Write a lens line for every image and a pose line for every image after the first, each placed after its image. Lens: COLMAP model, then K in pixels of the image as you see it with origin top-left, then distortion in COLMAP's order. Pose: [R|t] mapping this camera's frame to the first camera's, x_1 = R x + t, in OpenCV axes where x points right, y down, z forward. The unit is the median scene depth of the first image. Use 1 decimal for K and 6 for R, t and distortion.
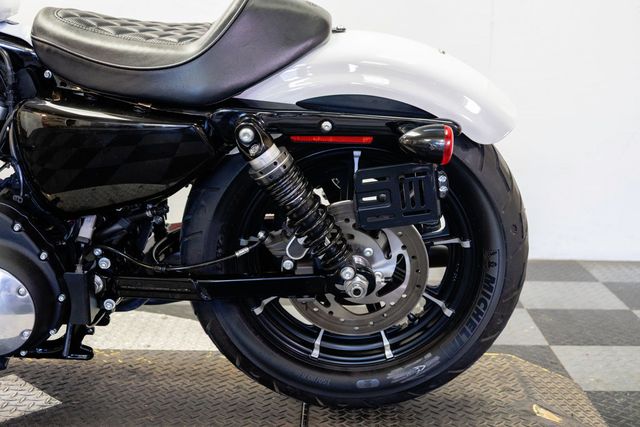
lens RADIAL K [[923.4, 0, 317.6], [0, 923.4, 209.1], [0, 0, 1]] dist [0.031380, -0.063794]
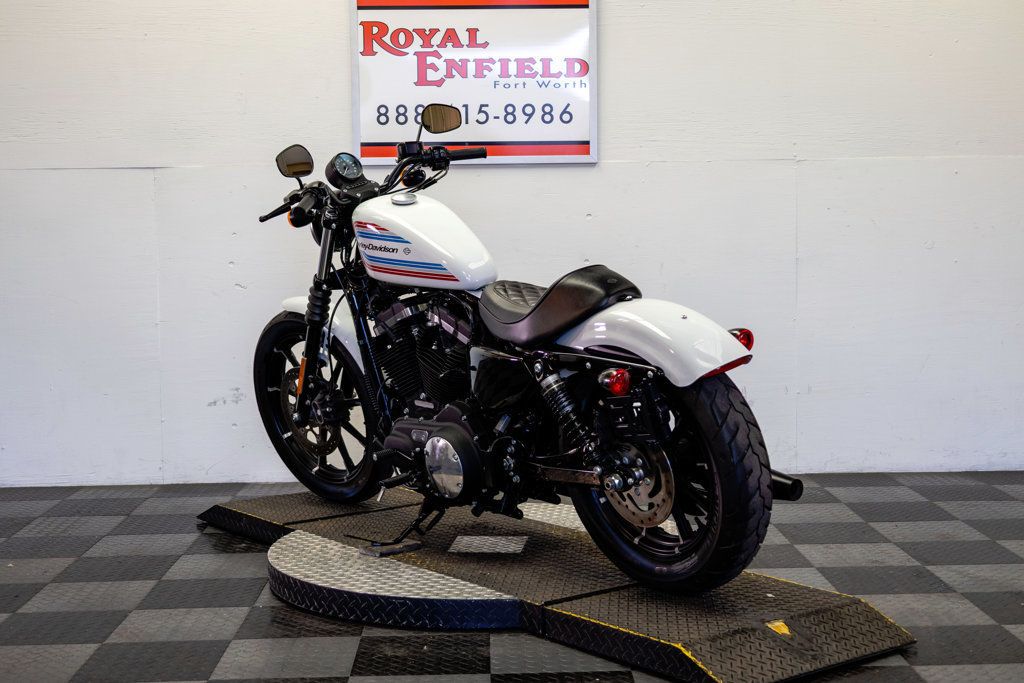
lens RADIAL K [[1492.0, 0, 507.5], [0, 1492.0, 339.0], [0, 0, 1]] dist [0.014929, 0.047671]
pose [[0.999013, -0.025776, 0.036161, -0.450585], [0.029582, 0.993603, -0.108986, 0.160560], [-0.033121, 0.109948, 0.993385, -1.522519]]
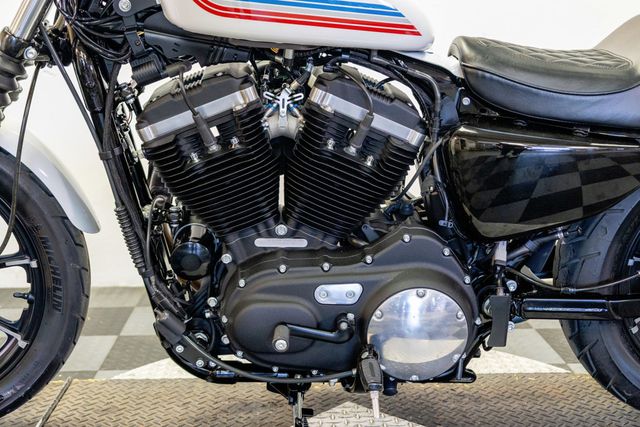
lens RADIAL K [[932.5, 0, 317.2], [0, 932.5, 212.0], [0, 0, 1]] dist [0.014929, 0.047671]
pose [[0.997976, -0.022589, 0.059436, -0.504933], [0.024289, 0.999312, -0.028032, 0.001083], [-0.058762, 0.029419, 0.997838, -0.010912]]
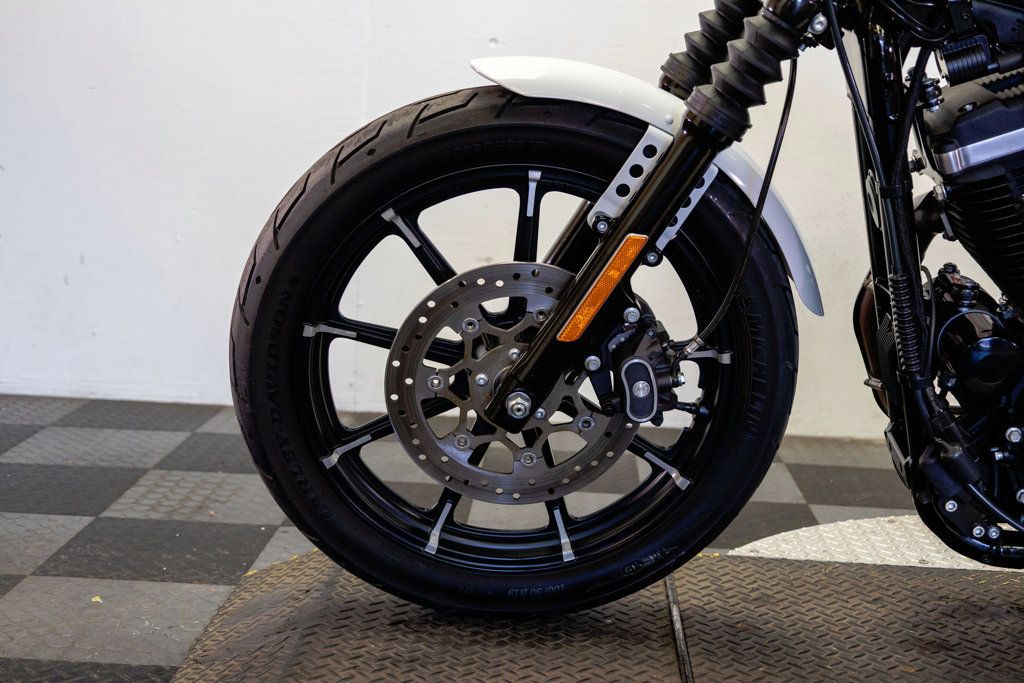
lens RADIAL K [[1480.1, 0, 512.0], [0, 1480.1, 341.5], [0, 0, 1]] dist [0.005210, 0.099622]
pose [[0.999162, 0.037104, -0.017272, -0.897380], [-0.037624, 0.998817, -0.030794, 0.048774], [0.016109, 0.031418, 0.999377, -0.013723]]
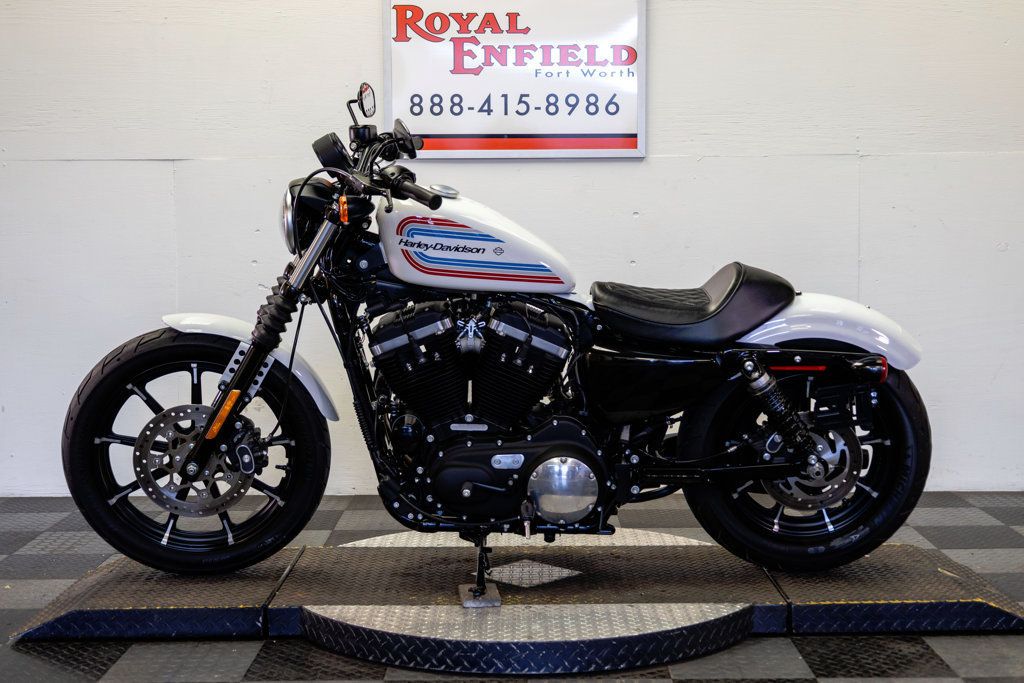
lens RADIAL K [[1477.5, 0, 508.2], [0, 1477.5, 334.5], [0, 0, 1]] dist [0.031380, -0.063794]
pose [[0.999772, -0.017394, 0.012350, -0.450073], [0.018686, 0.993338, -0.113708, 0.123227], [-0.010290, 0.113913, 0.993437, -1.267680]]
